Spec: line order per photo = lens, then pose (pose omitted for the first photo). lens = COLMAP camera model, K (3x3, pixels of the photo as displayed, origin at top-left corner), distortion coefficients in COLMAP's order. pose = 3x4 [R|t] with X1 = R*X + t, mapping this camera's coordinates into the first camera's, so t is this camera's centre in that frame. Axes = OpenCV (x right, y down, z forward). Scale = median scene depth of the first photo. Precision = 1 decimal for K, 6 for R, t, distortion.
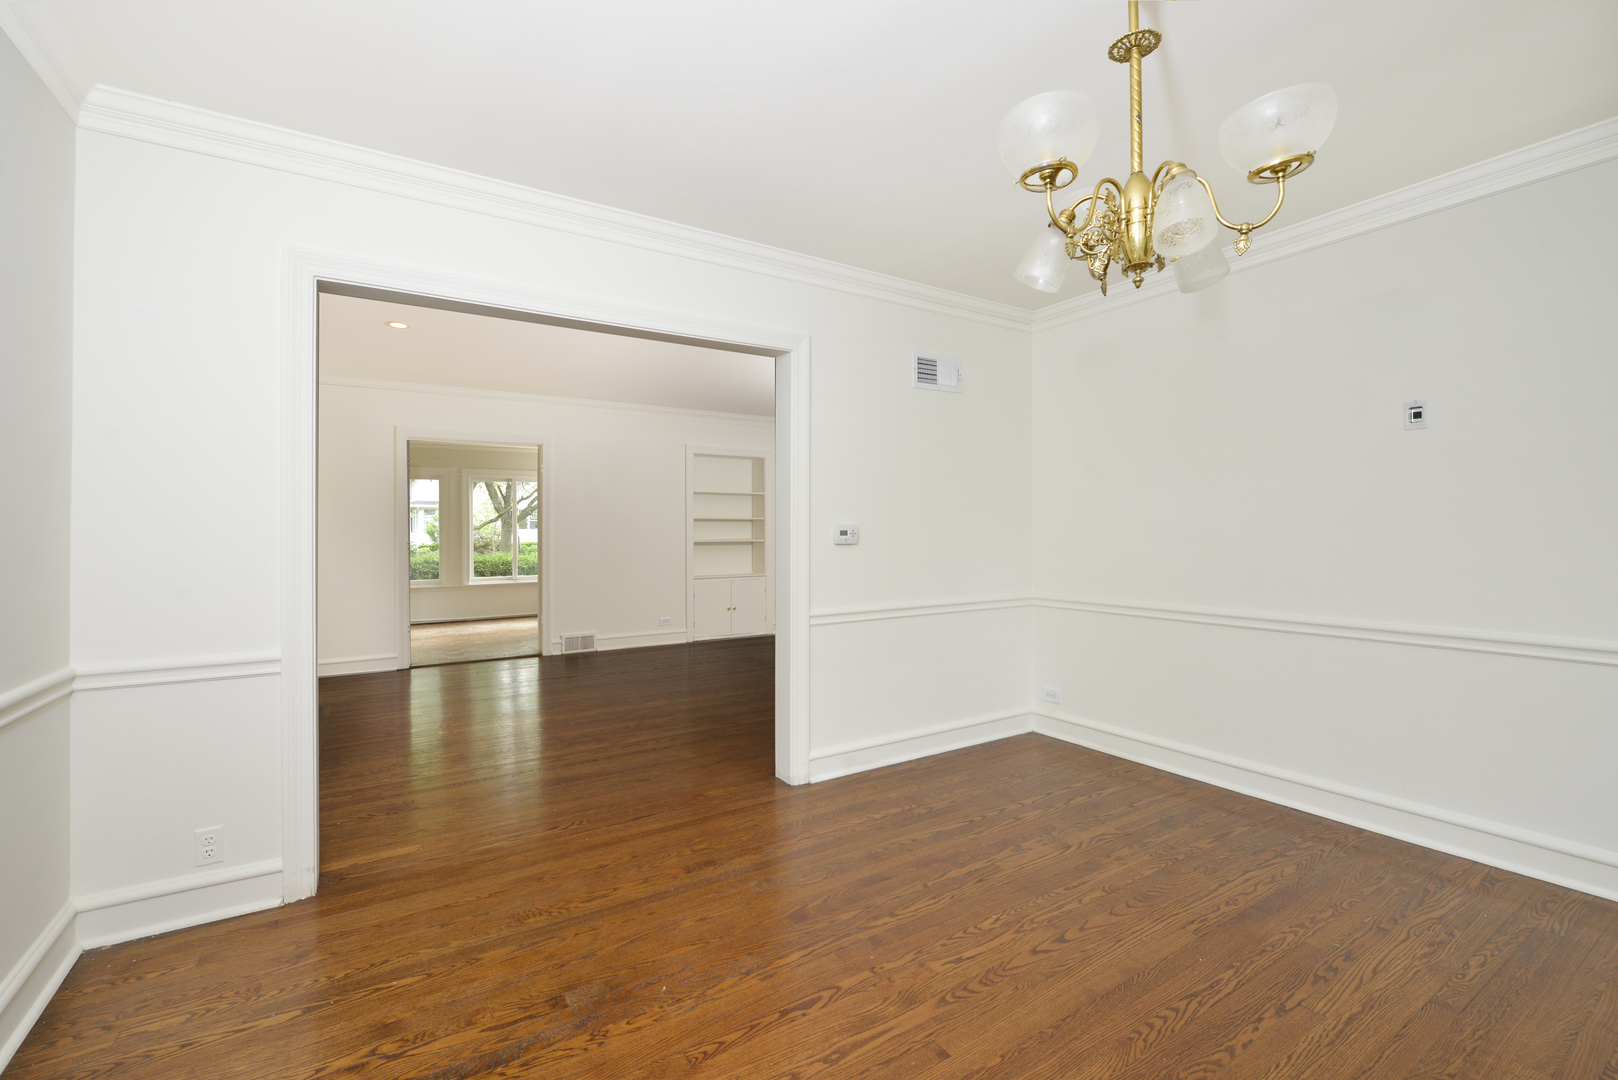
lens RADIAL K [[690.8, 0, 809.4], [0, 690.8, 535.6], [0, 0, 1]] dist [-0.003310, -0.000502]
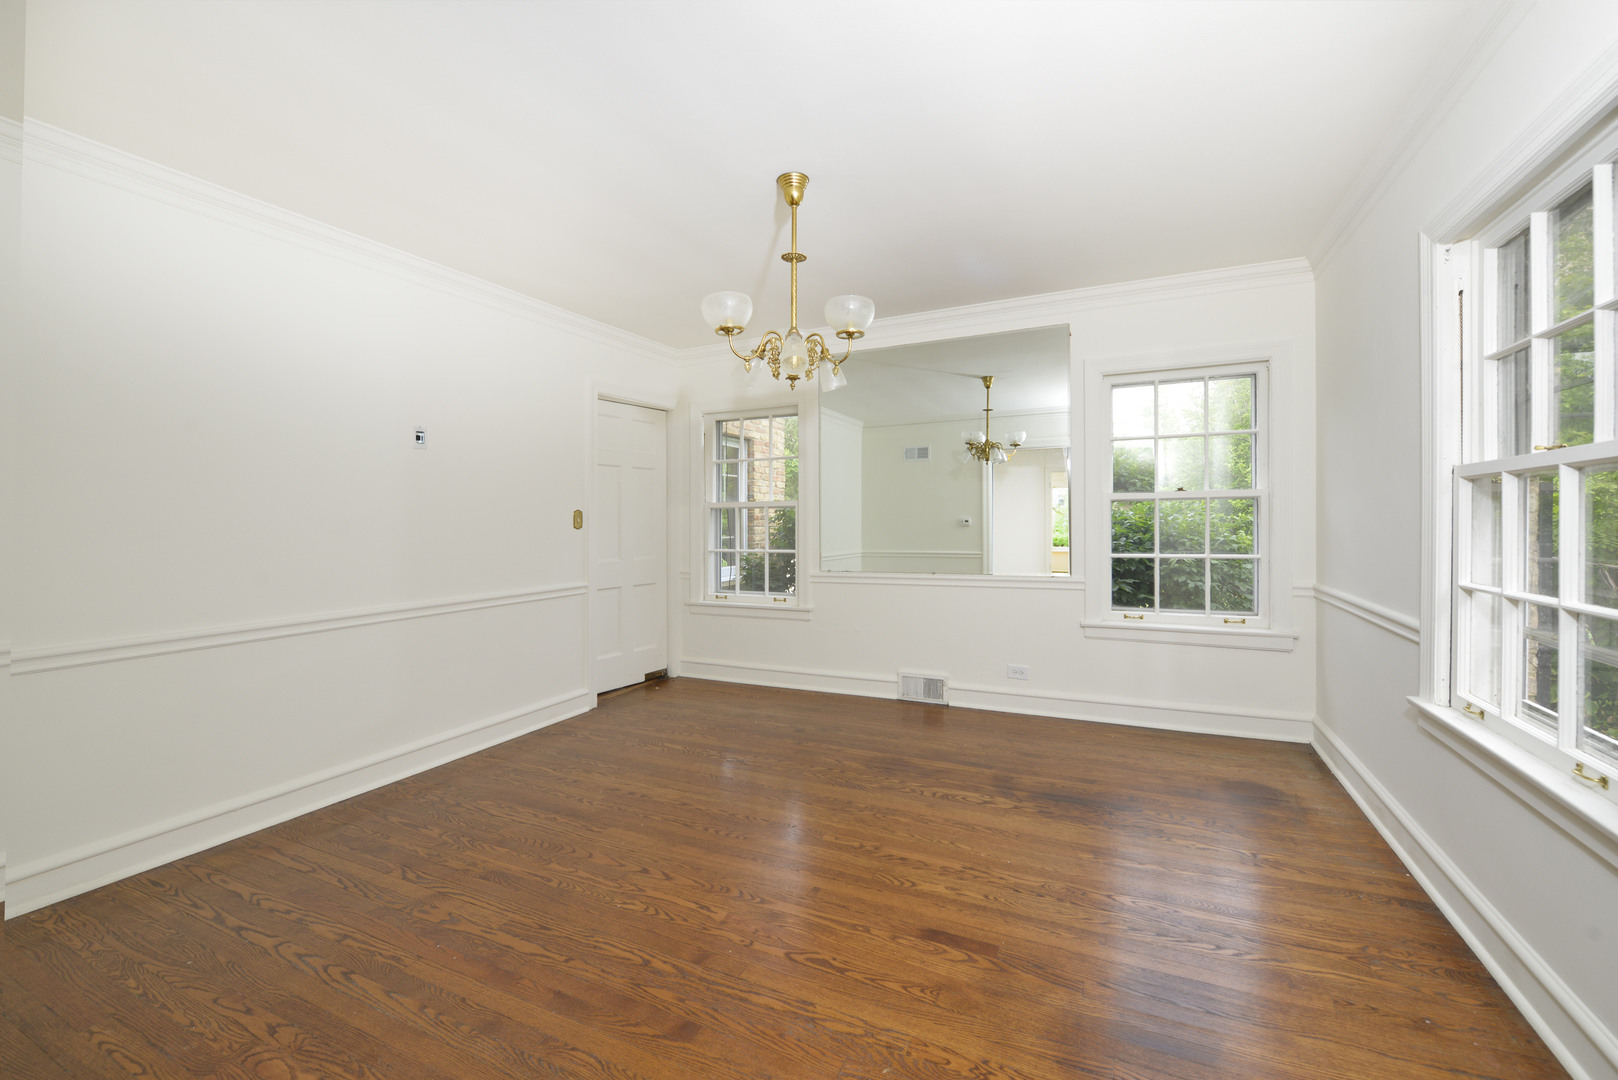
lens RADIAL K [[690.8, 0, 808.2], [0, 690.8, 529.9], [0, 0, 1]] dist [-0.003310, -0.000502]
pose [[-0.538411, 0.002652, 0.842678, -0.740721], [0.019248, 0.999773, 0.009151, -0.009482], [-0.842463, 0.021147, -0.538340, 1.293607]]
